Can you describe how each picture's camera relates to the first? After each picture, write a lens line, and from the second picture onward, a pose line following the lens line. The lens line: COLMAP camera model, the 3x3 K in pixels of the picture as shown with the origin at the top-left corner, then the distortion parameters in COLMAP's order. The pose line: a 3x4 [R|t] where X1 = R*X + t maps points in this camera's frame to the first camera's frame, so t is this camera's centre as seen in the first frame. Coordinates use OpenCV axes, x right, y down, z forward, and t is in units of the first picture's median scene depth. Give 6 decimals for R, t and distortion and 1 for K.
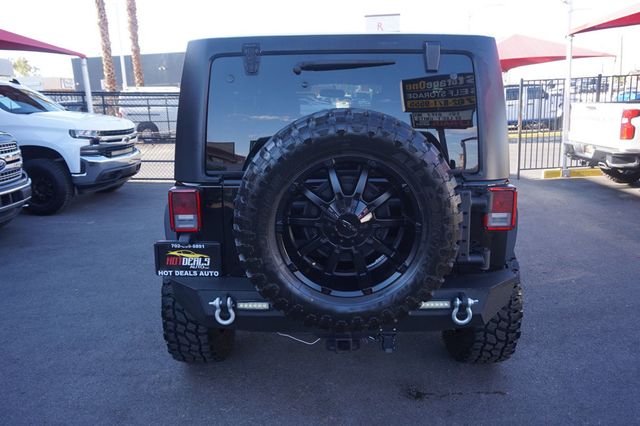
lens RADIAL K [[492.4, 0, 319.2], [0, 492.4, 214.1], [0, 0, 1]] dist [-0.009549, -0.003574]
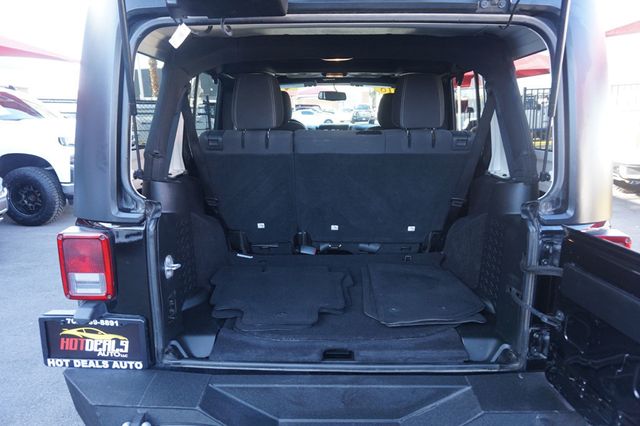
lens RADIAL K [[433.7, 0, 319.4], [0, 433.7, 212.6], [0, 0, 1]] dist [-0.037276, 0.041458]
pose [[0.999926, 0.005210, -0.011021, 0.026072], [-0.005210, 0.999986, 0.000088, -0.074865], [0.011021, -0.000030, 0.999939, 0.453030]]
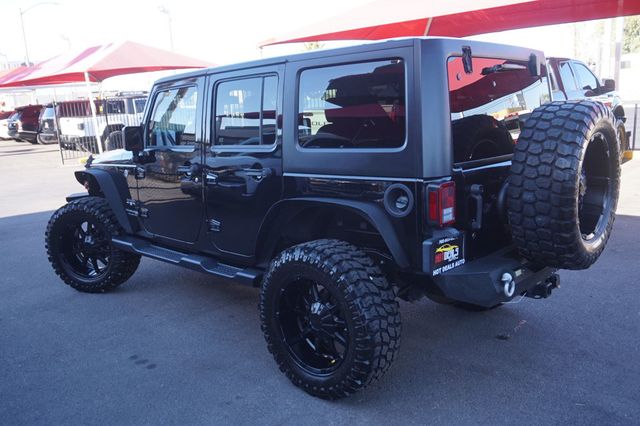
lens RADIAL K [[573.0, 0, 322.2], [0, 573.0, 211.1], [0, 0, 1]] dist [-0.005631, -0.011338]
pose [[0.665900, -0.148203, 0.731172, -1.280952], [0.193493, 0.980842, 0.022589, -0.068583], [-0.720512, 0.126434, 0.681819, 0.372512]]
